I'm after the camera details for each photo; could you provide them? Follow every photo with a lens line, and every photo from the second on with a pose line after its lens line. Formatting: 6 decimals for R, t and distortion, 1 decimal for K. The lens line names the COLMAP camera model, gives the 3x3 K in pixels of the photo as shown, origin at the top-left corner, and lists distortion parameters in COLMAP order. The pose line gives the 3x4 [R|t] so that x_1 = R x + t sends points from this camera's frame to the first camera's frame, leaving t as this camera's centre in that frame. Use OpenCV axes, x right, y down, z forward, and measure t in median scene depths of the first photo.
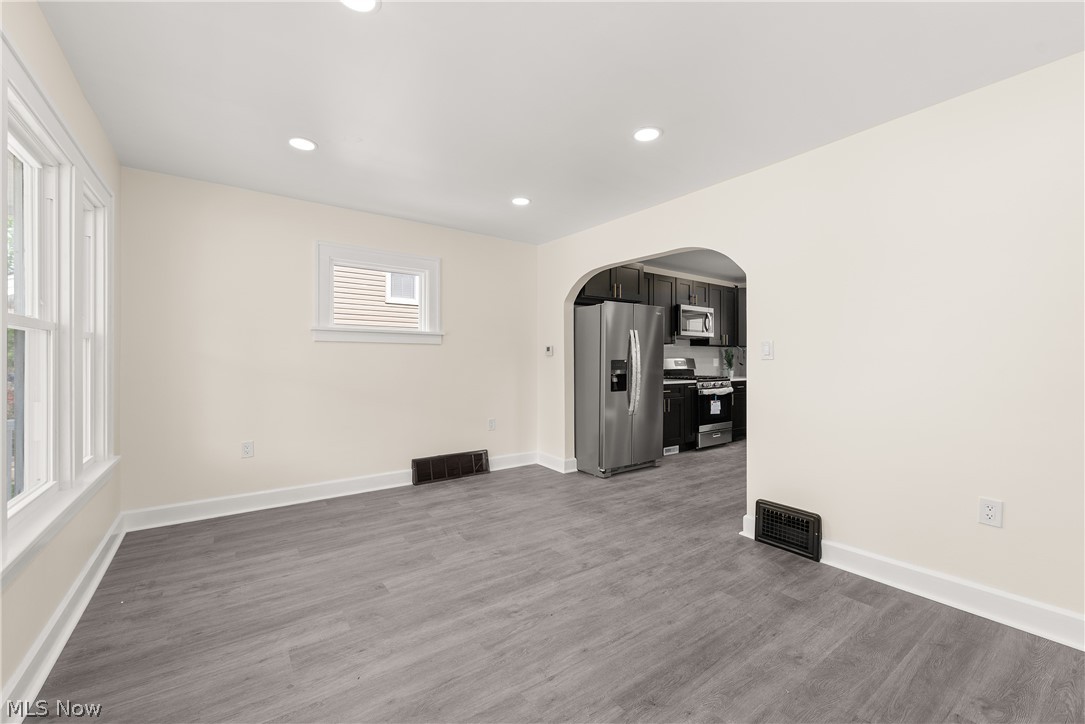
lens RADIAL K [[435.7, 0, 541.4], [0, 435.7, 364.3], [0, 0, 1]] dist [0.007943, -0.002671]
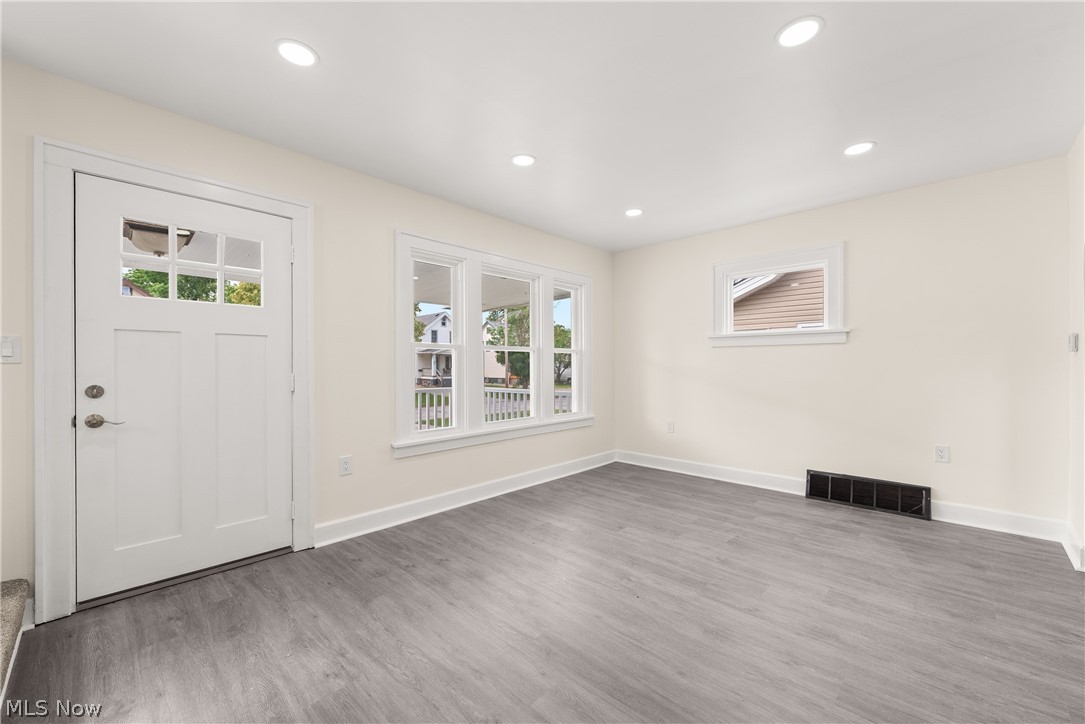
lens RADIAL K [[435.7, 0, 544.1], [0, 435.7, 362.3], [0, 0, 1]] dist [0.007943, -0.002671]
pose [[0.182756, -0.007524, -0.983130, 0.676415], [-0.005612, 0.999946, -0.008696, 0.003569], [0.983142, 0.007107, 0.182704, 0.369985]]
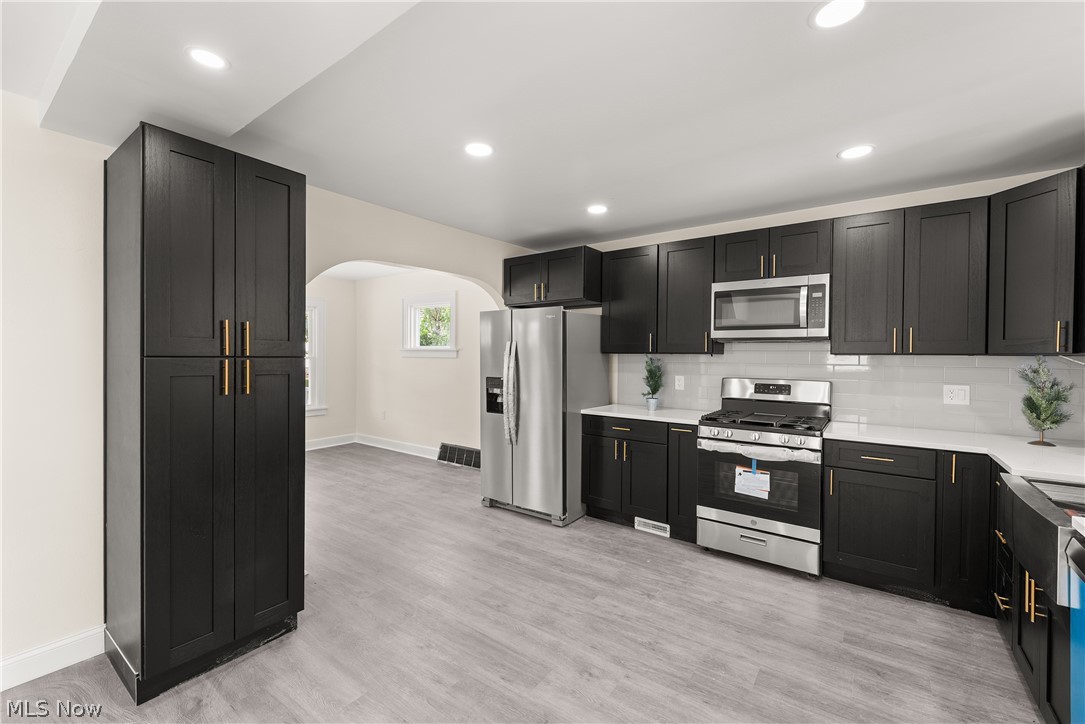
lens RADIAL K [[435.7, 0, 562.1], [0, 435.7, 375.0], [0, 0, 1]] dist [0.007943, -0.002671]
pose [[0.331727, 0.044170, -0.942341, 1.478869], [-0.013683, 0.999023, 0.042010, -0.077781], [0.943276, -0.001042, 0.332007, 1.187906]]
